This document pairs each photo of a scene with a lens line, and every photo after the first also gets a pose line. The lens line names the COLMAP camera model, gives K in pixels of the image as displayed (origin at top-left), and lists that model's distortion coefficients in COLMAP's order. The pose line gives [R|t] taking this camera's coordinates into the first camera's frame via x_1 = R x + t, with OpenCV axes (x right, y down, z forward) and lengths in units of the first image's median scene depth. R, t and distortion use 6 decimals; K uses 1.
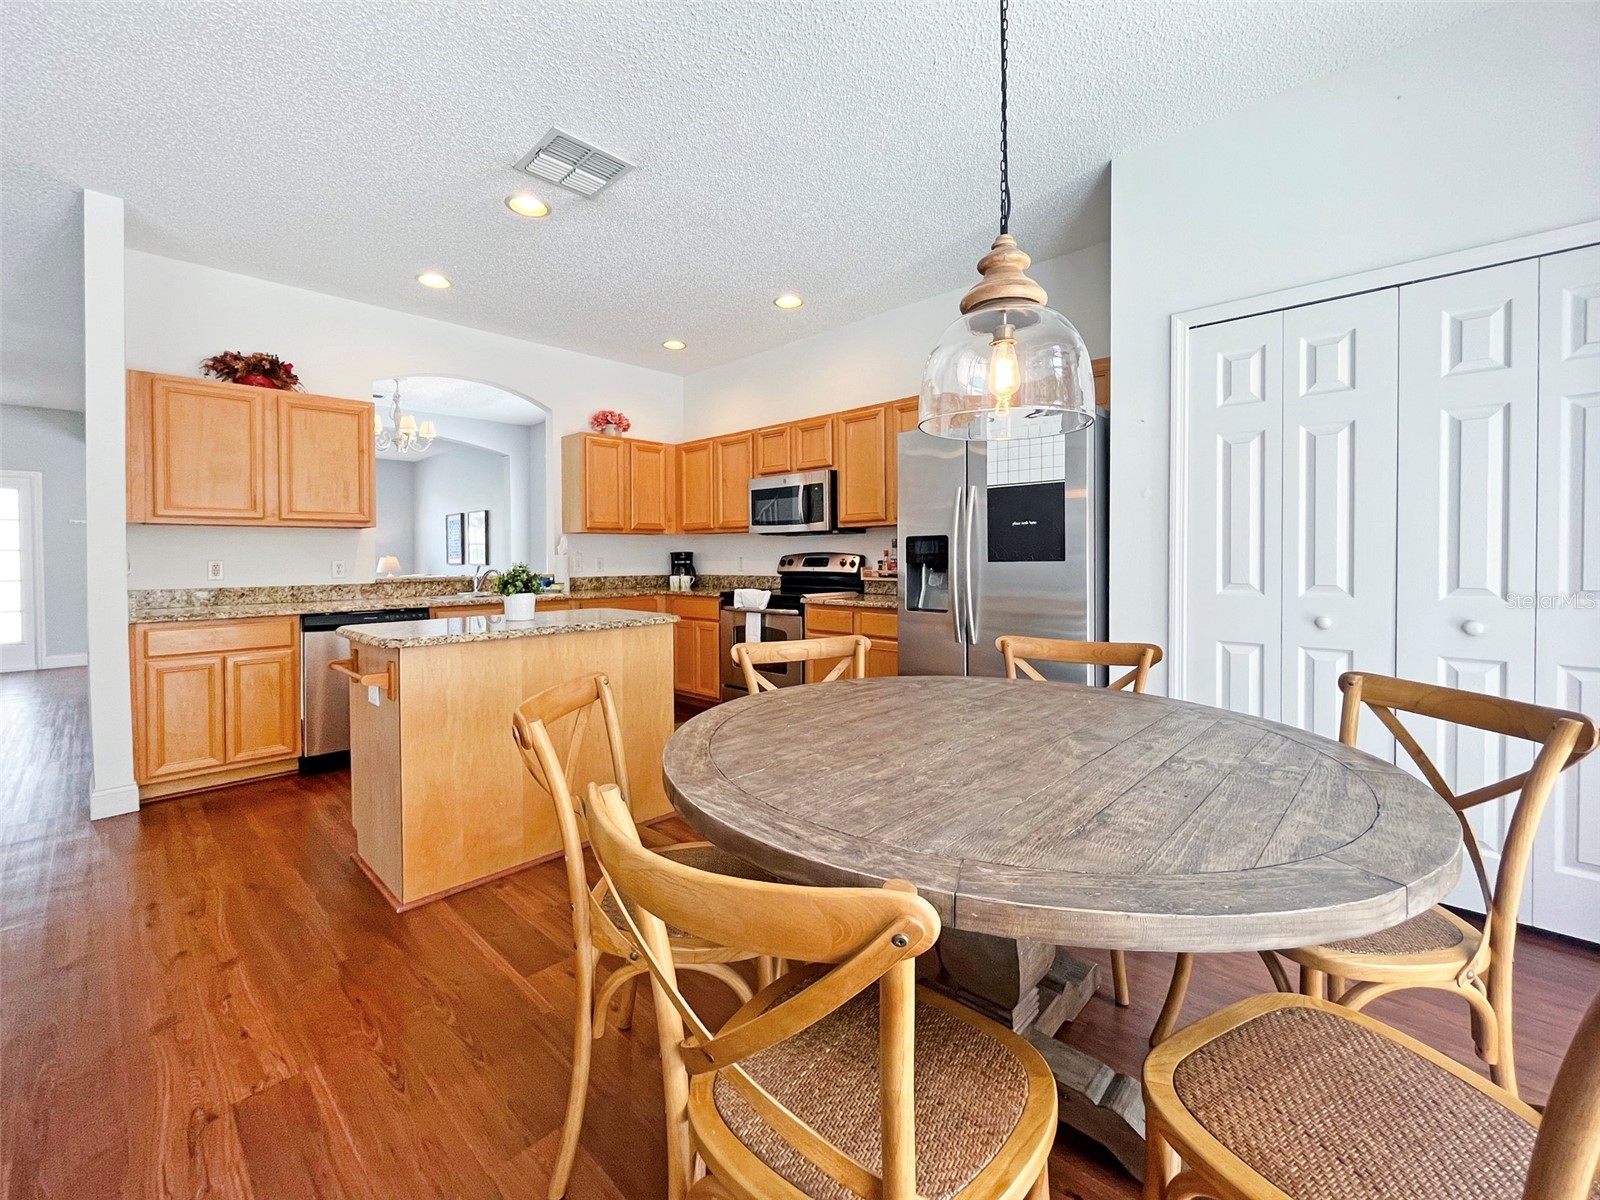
lens RADIAL K [[663.8, 0, 800.5], [0, 663.8, 565.4], [0, 0, 1]] dist [-0.003423, -0.000444]
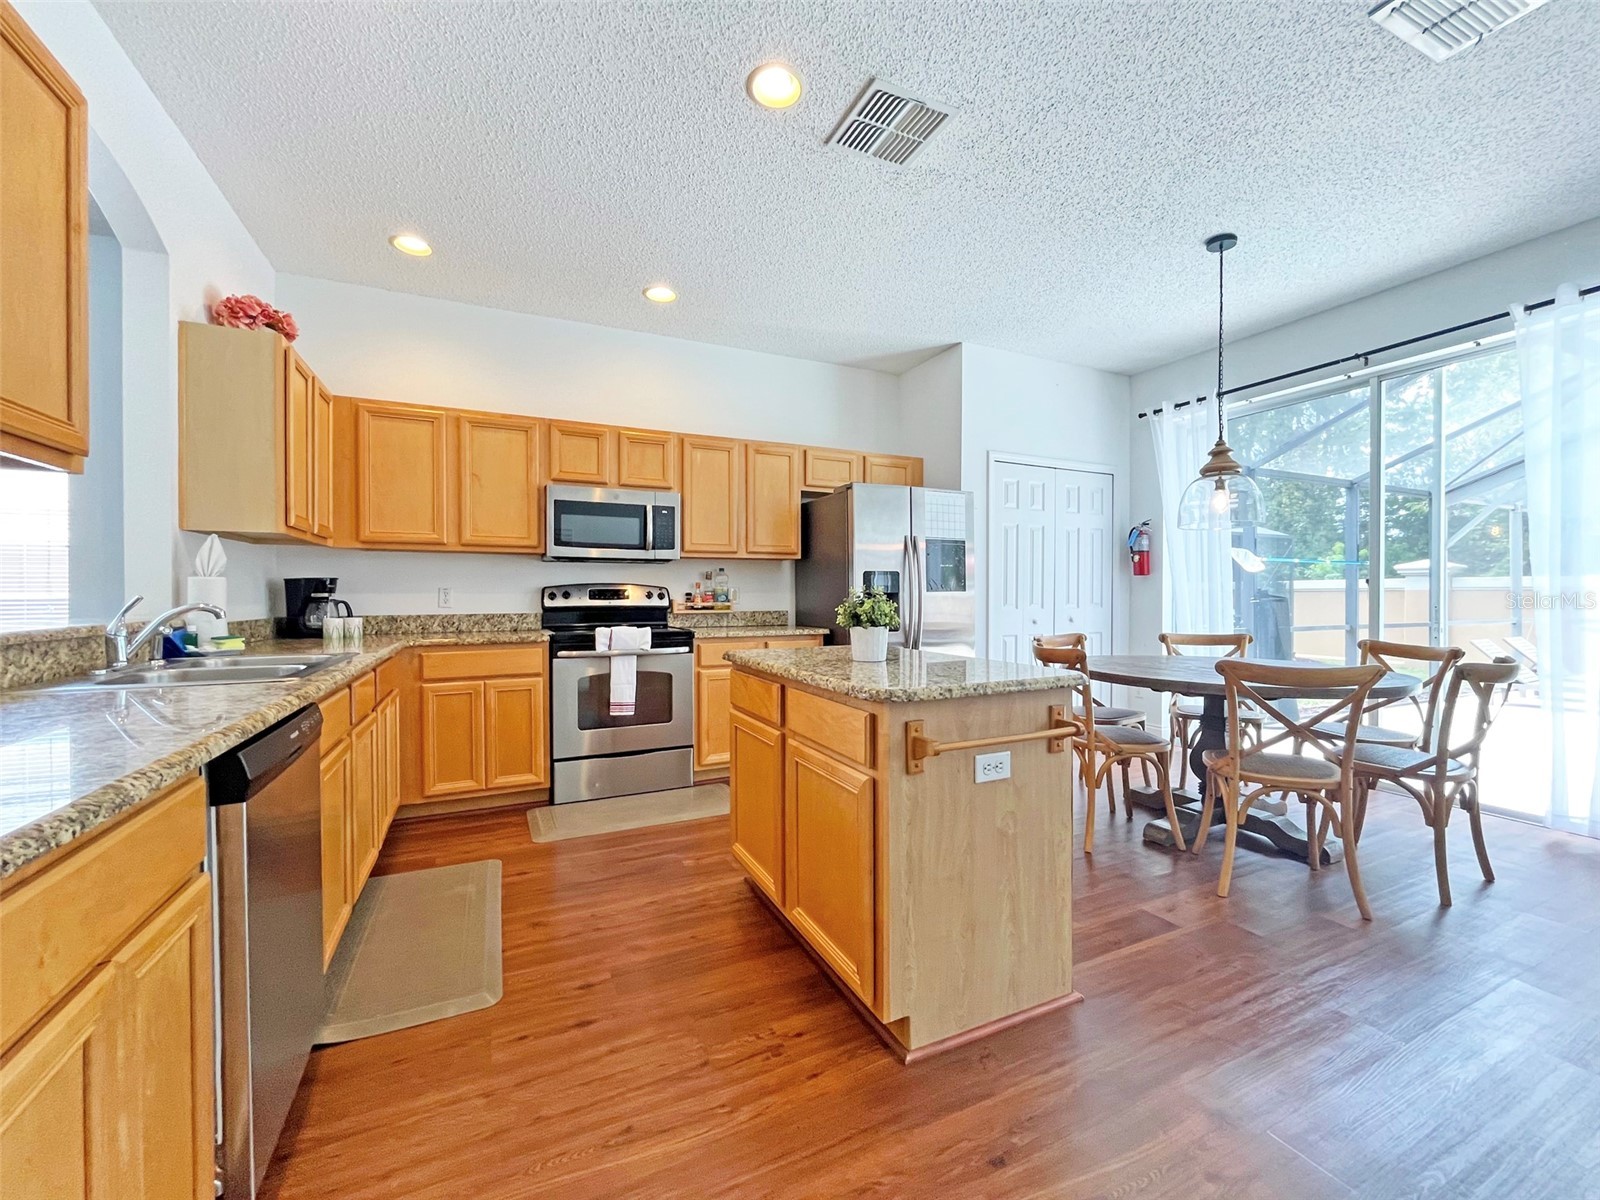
lens RADIAL K [[649.4, 0, 796.3], [0, 649.4, 598.3], [0, 0, 1]] dist [-0.001368, -0.000421]
pose [[0.365254, -0.001094, 0.930907, -0.718899], [0.012368, 0.999917, -0.003677, 0.006424], [-0.930826, 0.012857, 0.365237, 0.509512]]
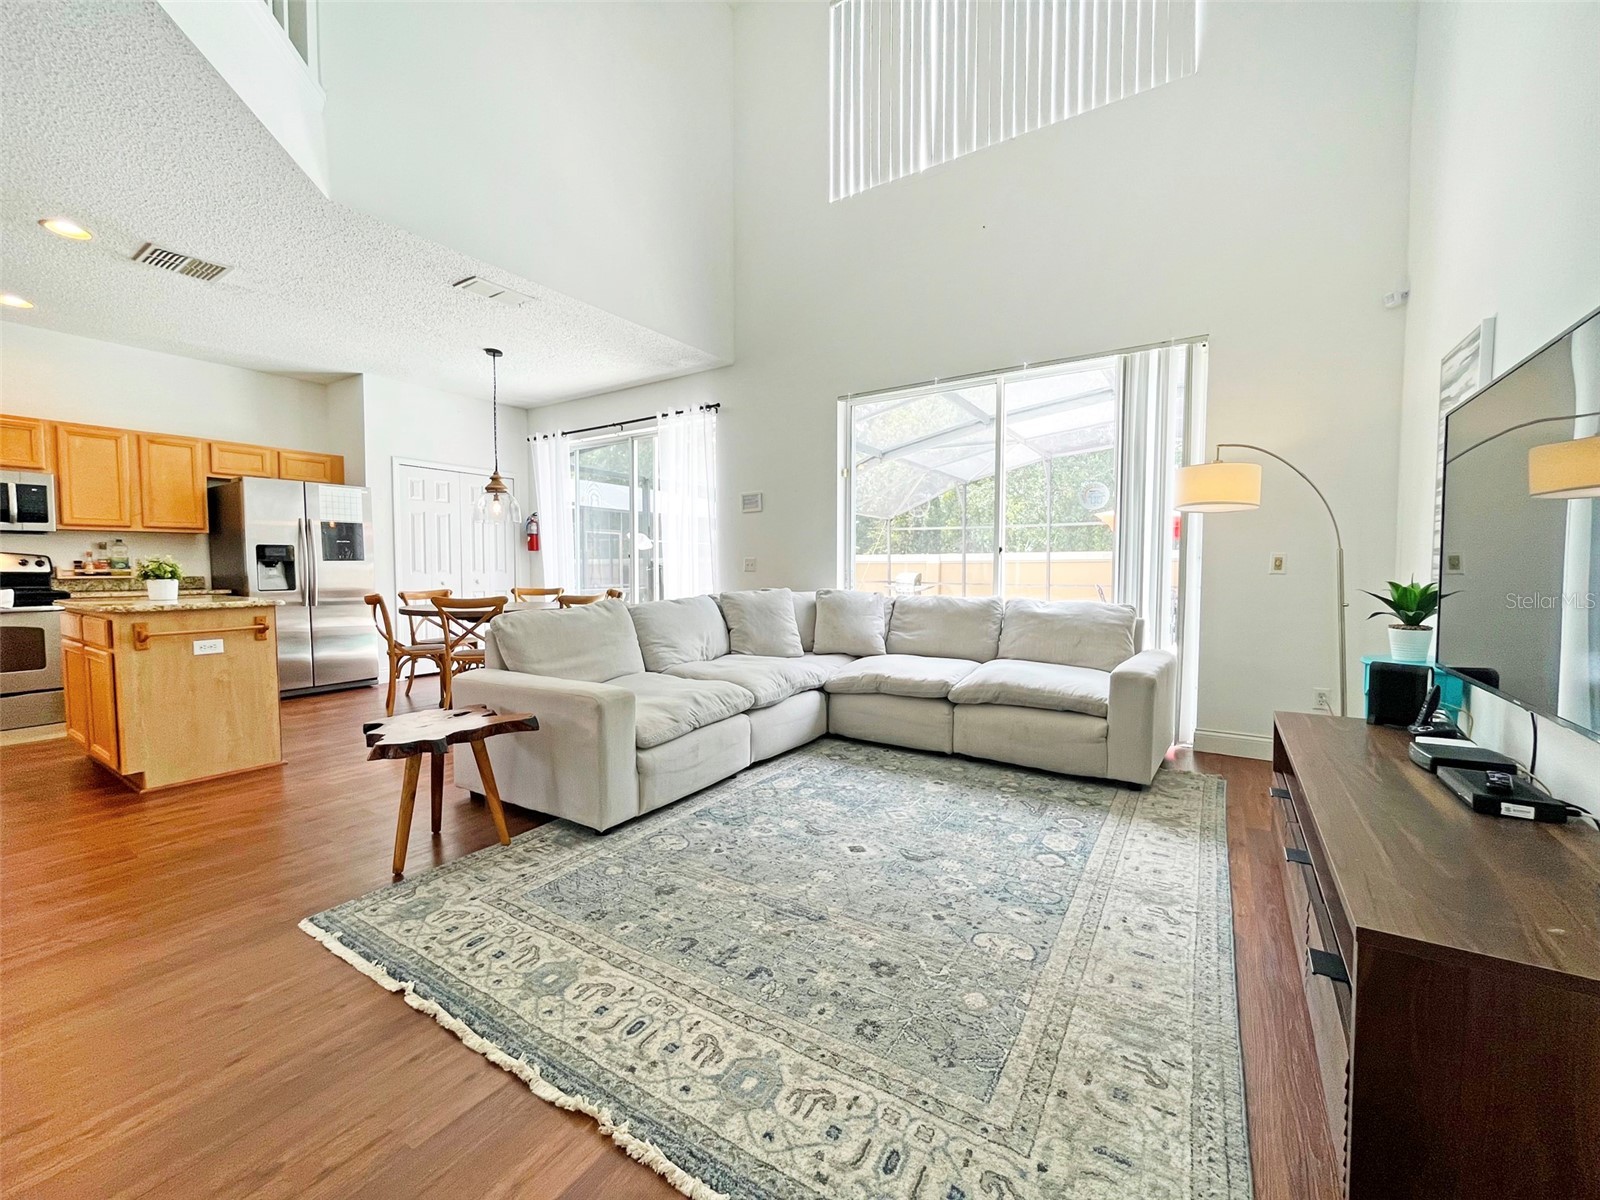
lens RADIAL K [[649.4, 0, 796.3], [0, 649.4, 598.3], [0, 0, 1]] dist [-0.001368, -0.000421]
pose [[-0.178428, -0.042441, 0.983037, -1.169378], [0.015131, 0.998833, 0.045870, 0.024292], [-0.983837, 0.023059, -0.177578, 0.016211]]
